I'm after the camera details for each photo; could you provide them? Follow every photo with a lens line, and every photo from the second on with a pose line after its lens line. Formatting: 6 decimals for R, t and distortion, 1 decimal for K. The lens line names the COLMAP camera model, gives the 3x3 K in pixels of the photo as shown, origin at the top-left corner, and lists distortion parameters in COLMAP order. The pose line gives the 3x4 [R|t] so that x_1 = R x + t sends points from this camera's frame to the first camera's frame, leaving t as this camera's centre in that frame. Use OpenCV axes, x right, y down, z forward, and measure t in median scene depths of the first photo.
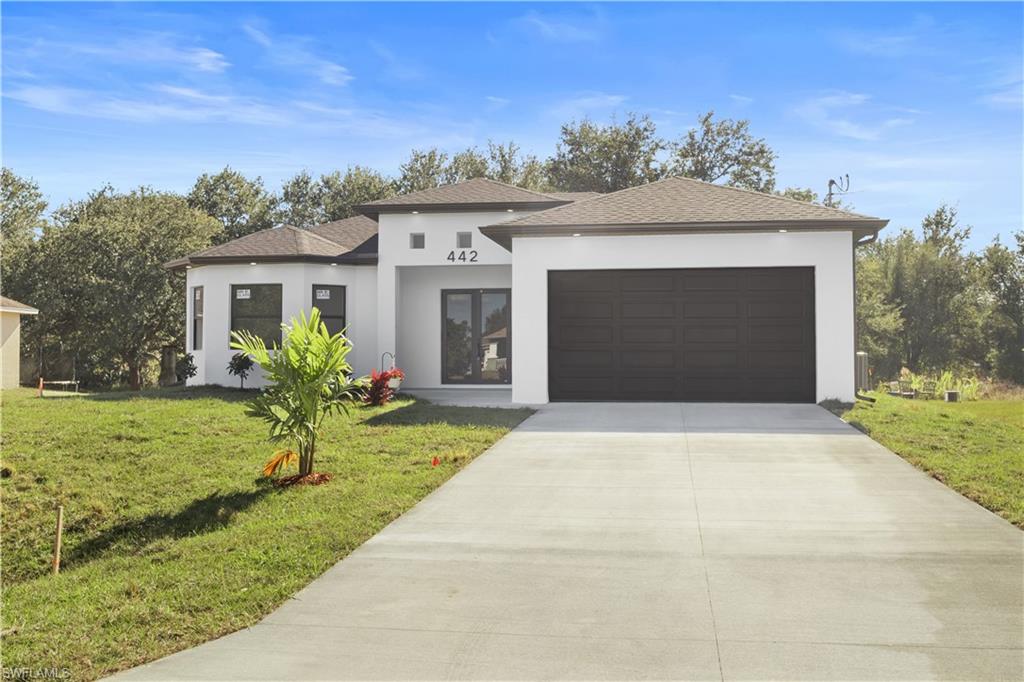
lens RADIAL K [[1026.2, 0, 512.0], [0, 1026.2, 341.0], [0, 0, 1]] dist [-0.009682, -0.003705]
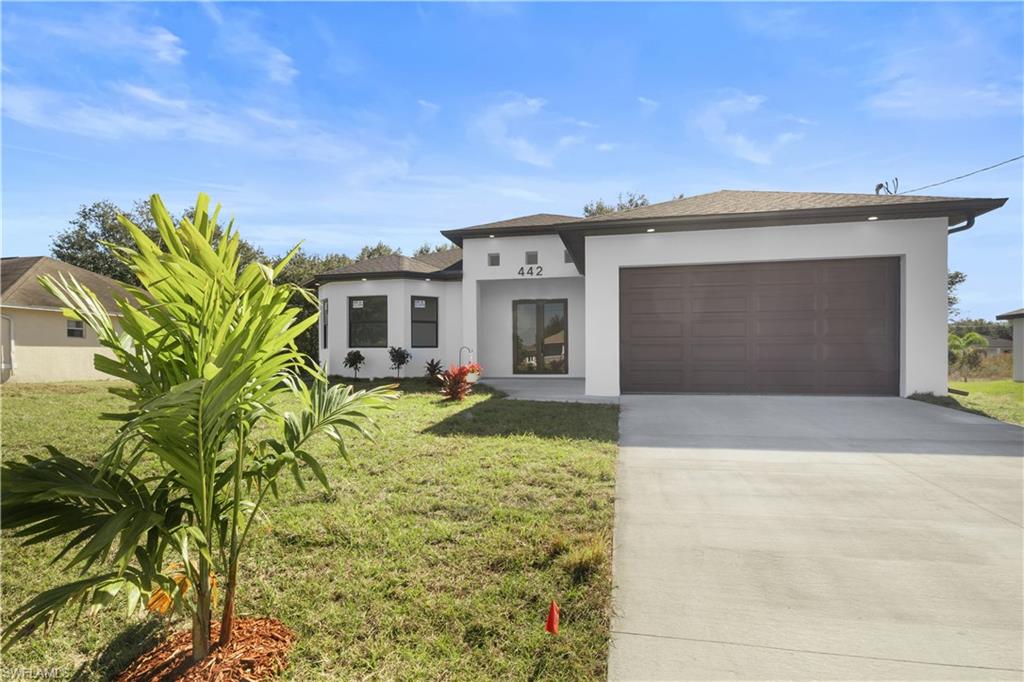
lens RADIAL K [[528.8, 0, 509.9], [0, 528.8, 363.3], [0, 0, 1]] dist [0.000652, 0.000532]
pose [[0.998112, -0.004563, -0.061252, -0.034080], [0.006448, 0.999510, 0.030628, 0.008503], [0.061082, -0.030965, 0.997652, 0.357355]]
